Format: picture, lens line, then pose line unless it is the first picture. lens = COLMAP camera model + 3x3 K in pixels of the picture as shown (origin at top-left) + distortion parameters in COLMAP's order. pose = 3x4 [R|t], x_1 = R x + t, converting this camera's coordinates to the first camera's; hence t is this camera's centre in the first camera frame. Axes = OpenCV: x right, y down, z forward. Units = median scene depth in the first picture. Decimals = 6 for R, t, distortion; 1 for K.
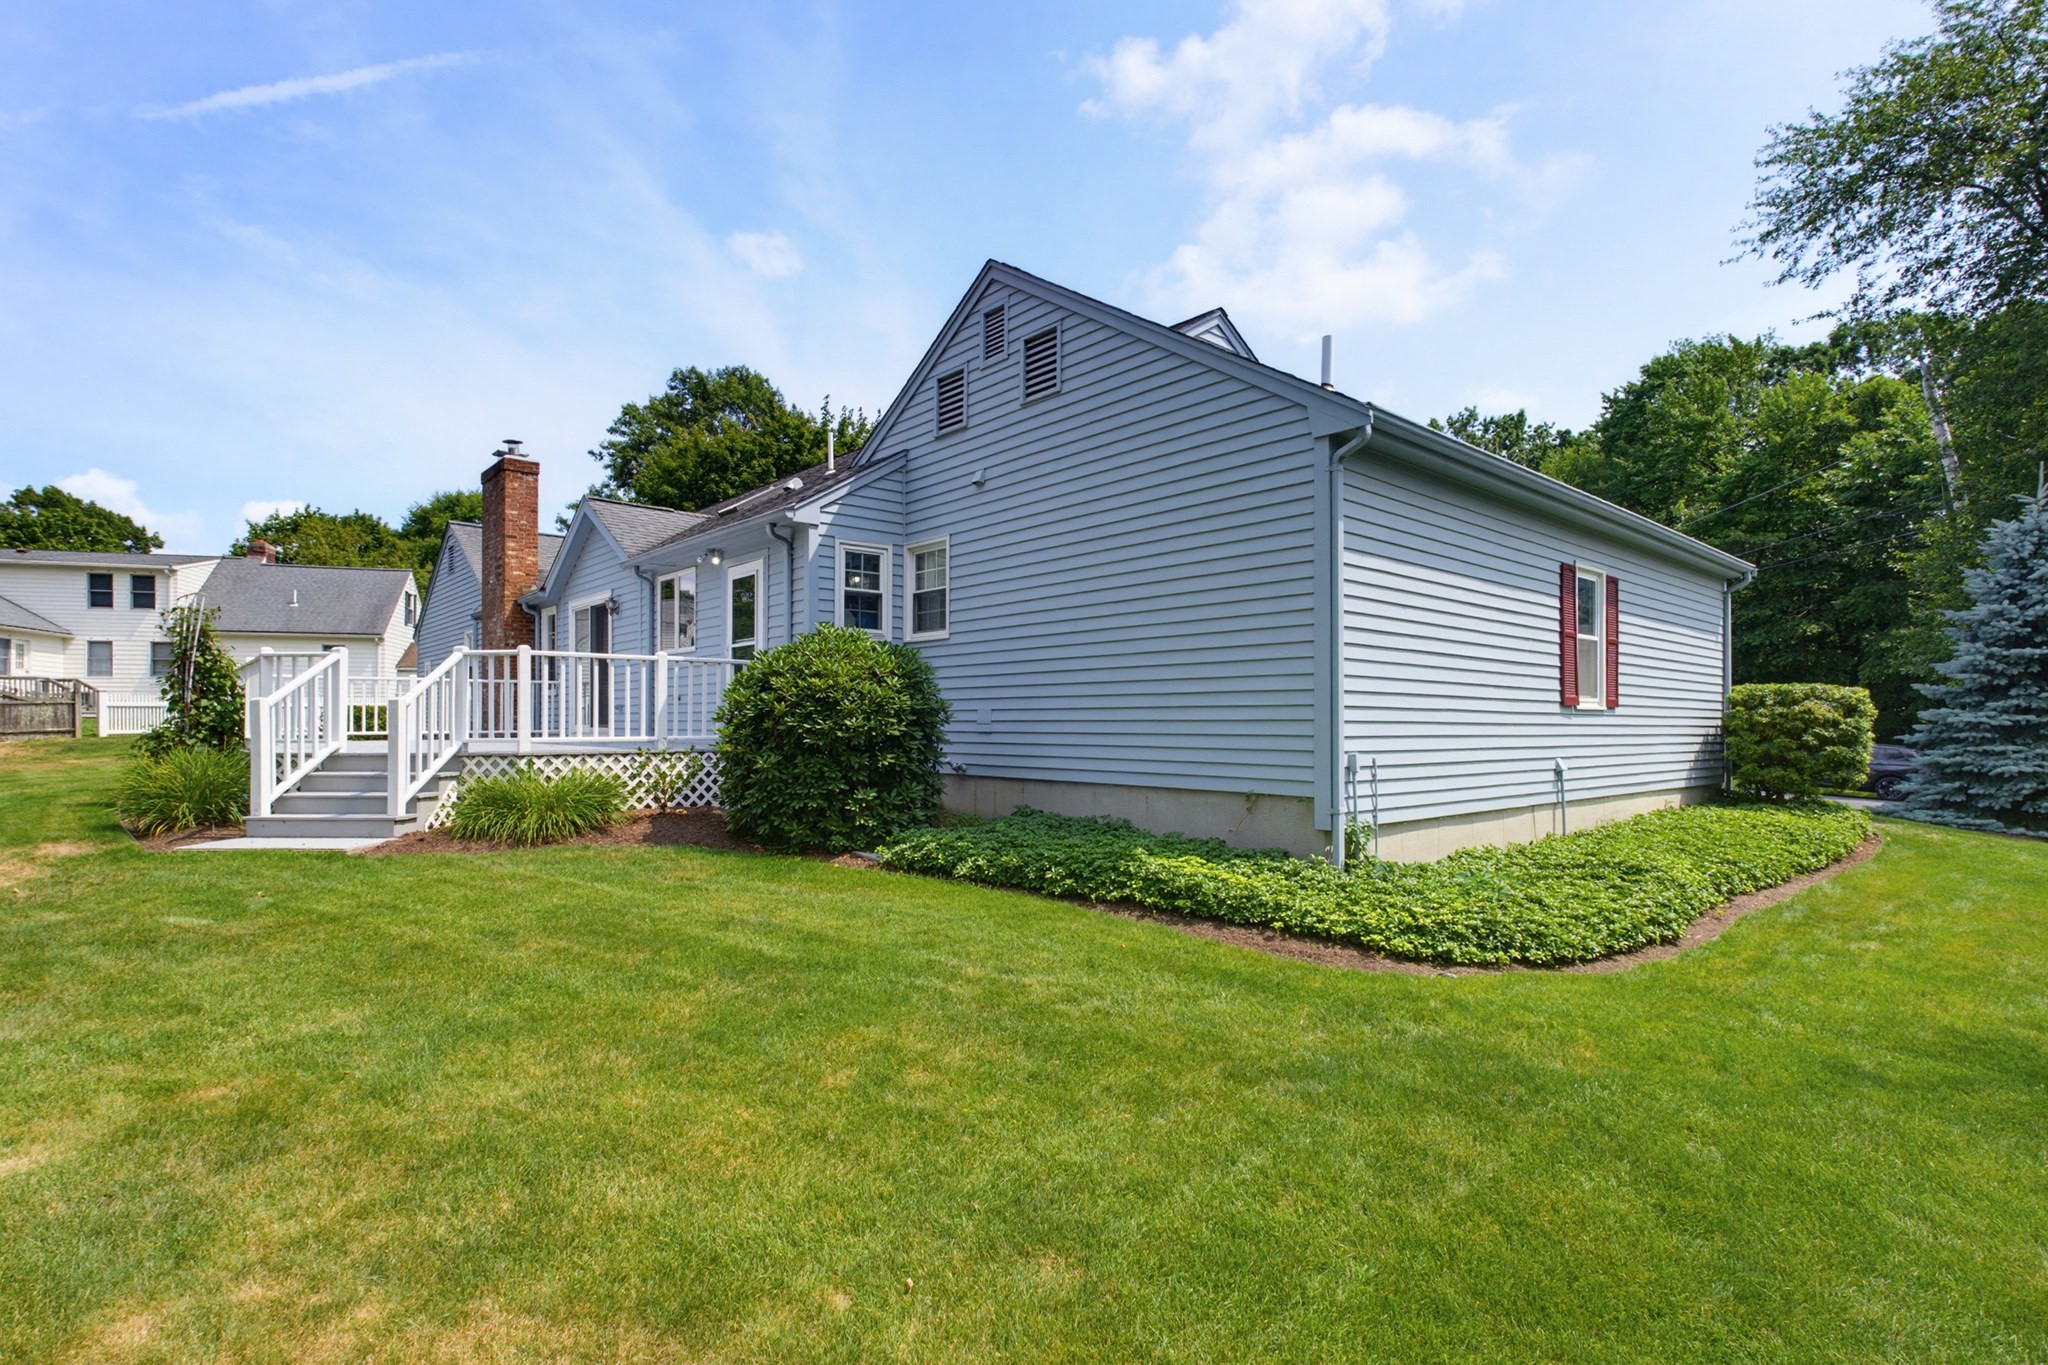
lens RADIAL K [[981.4, 0, 1025.8], [0, 981.4, 721.2], [0, 0, 1]] dist [0.000894, 0.000349]
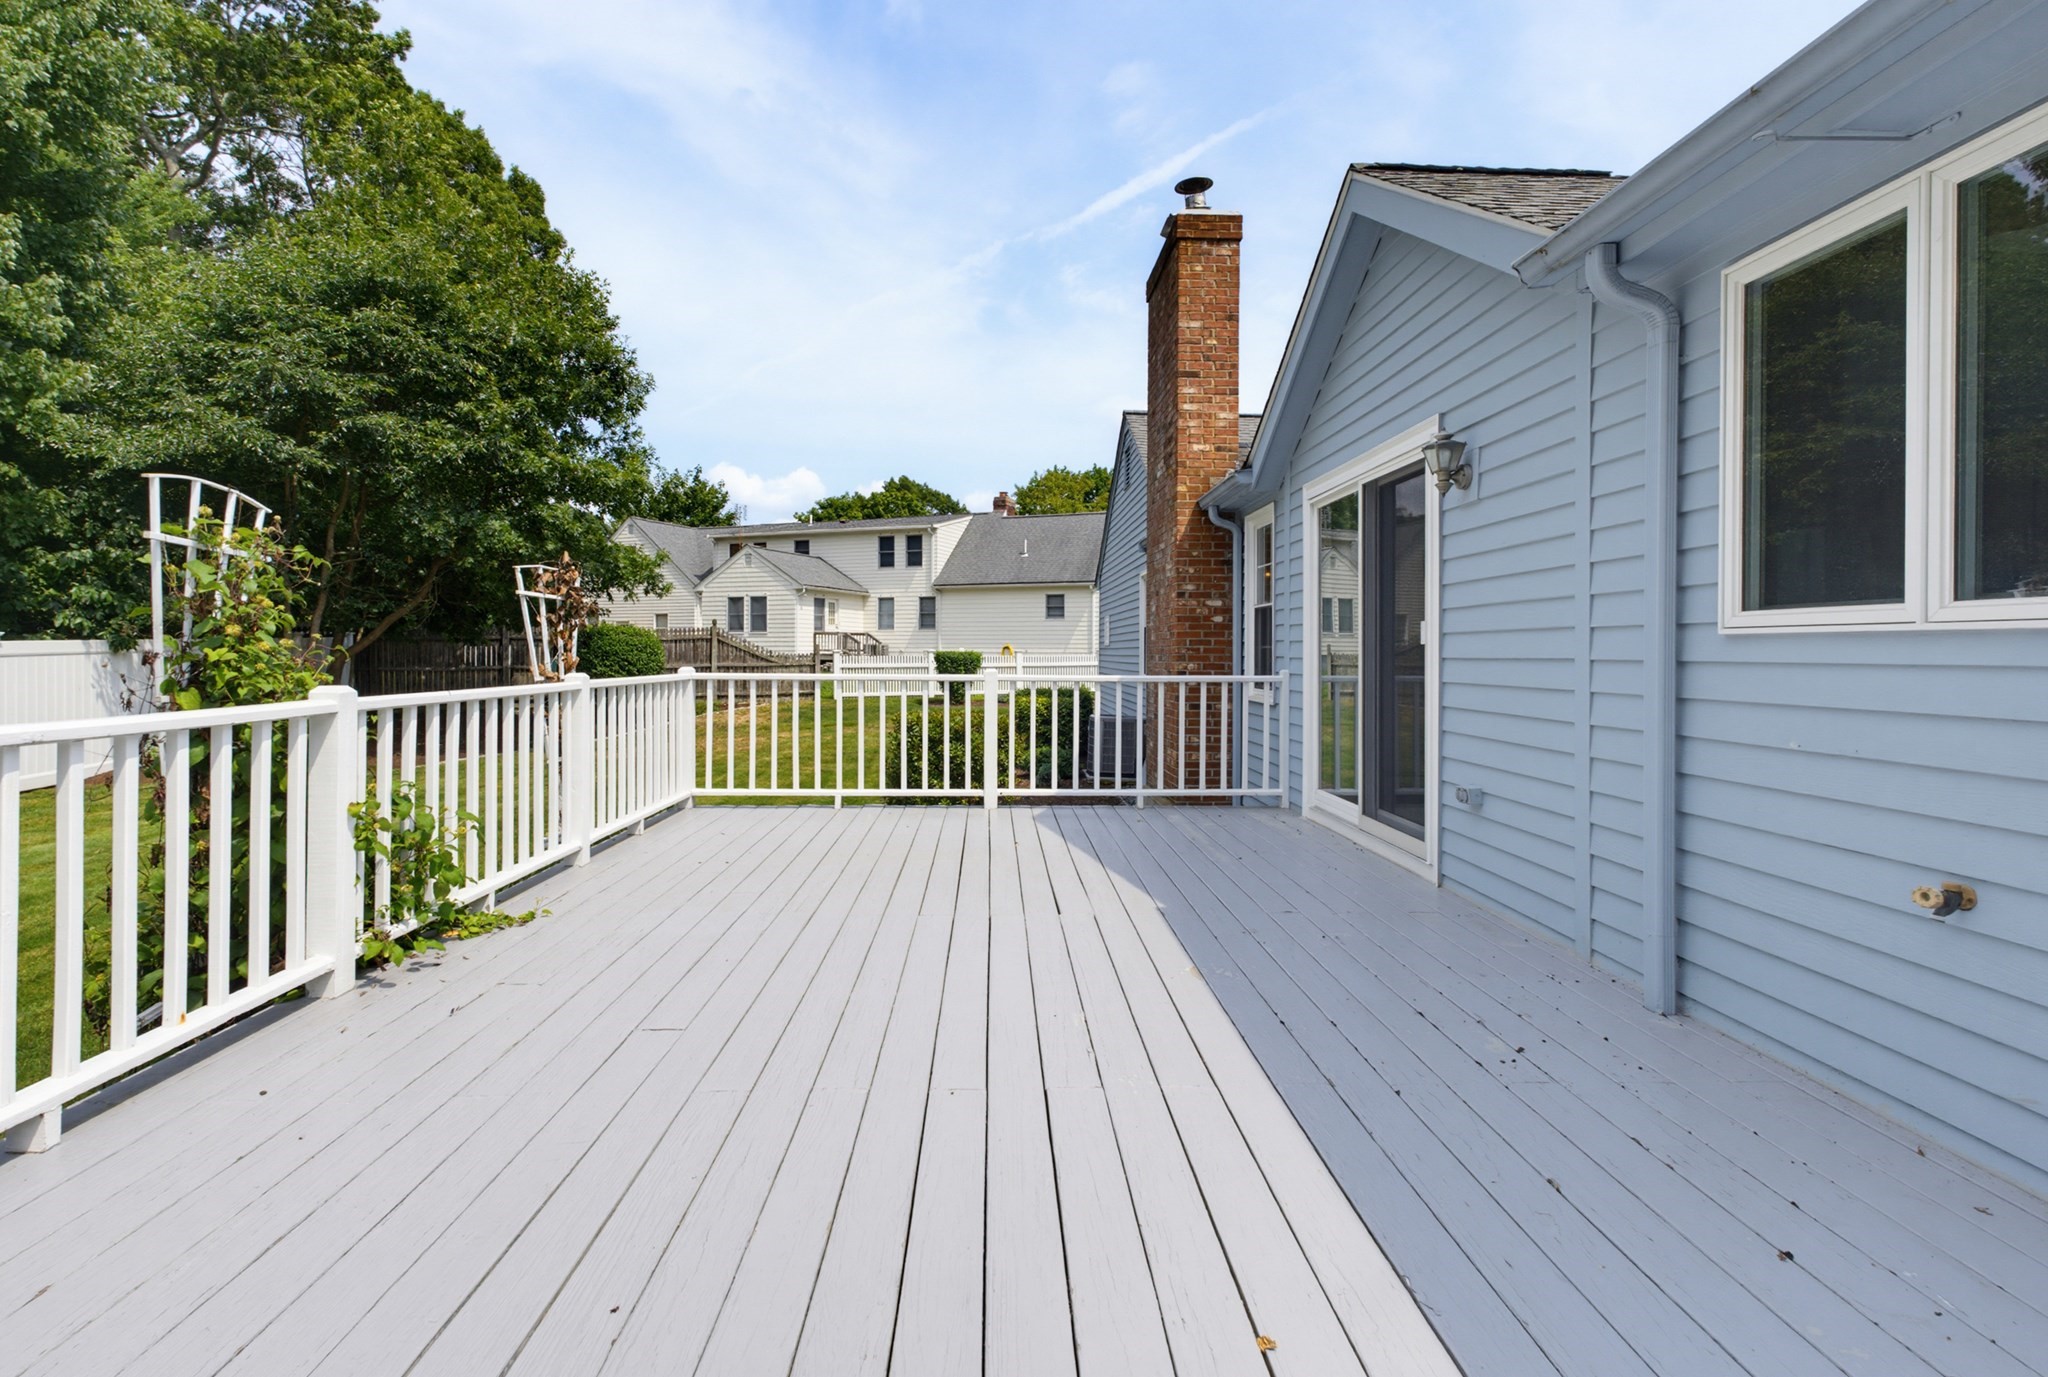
lens RADIAL K [[1021.8, 0, 1027.2], [0, 1021.8, 653.8], [0, 0, 1]] dist [-0.000215, -0.000259]
pose [[0.779372, 0.002798, -0.626555, -0.106653], [-0.005034, 0.999986, -0.001796, -0.018603], [0.626541, 0.004554, 0.779375, 0.220583]]
